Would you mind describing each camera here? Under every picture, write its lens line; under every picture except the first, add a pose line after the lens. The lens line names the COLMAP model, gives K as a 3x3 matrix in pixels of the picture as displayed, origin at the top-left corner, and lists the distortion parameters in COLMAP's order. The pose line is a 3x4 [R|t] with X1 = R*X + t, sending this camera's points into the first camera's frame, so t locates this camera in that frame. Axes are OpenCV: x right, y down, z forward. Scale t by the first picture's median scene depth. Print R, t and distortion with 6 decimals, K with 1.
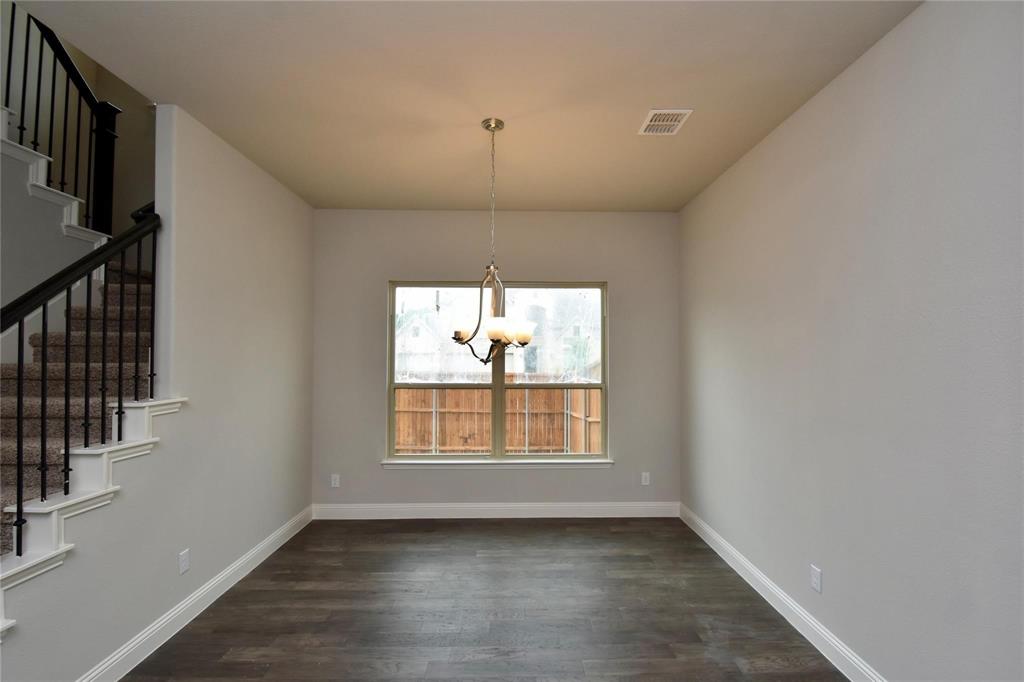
lens RADIAL K [[470.8, 0, 520.8], [0, 470.8, 346.6], [0, 0, 1]] dist [0.016461, -0.024472]
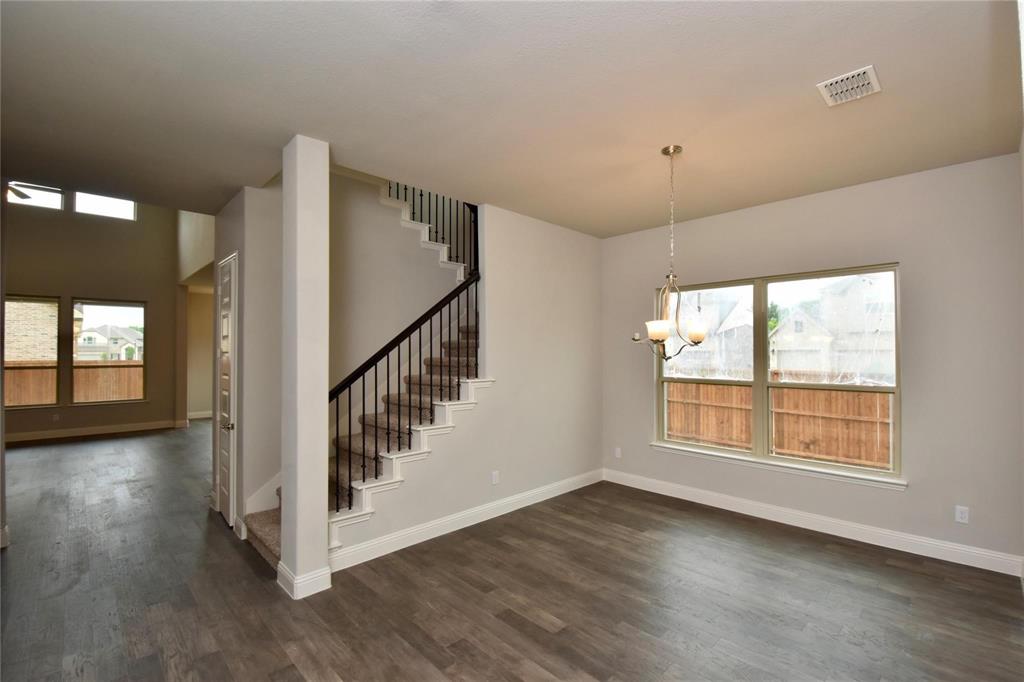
lens RADIAL K [[458.6, 0, 522.8], [0, 458.6, 346.6], [0, 0, 1]] dist [0.012470, -0.021158]
pose [[0.682619, -0.011596, -0.730682, 0.341815], [0.015255, 0.999882, -0.001616, -0.000428], [0.730615, -0.010043, 0.682716, -0.017257]]
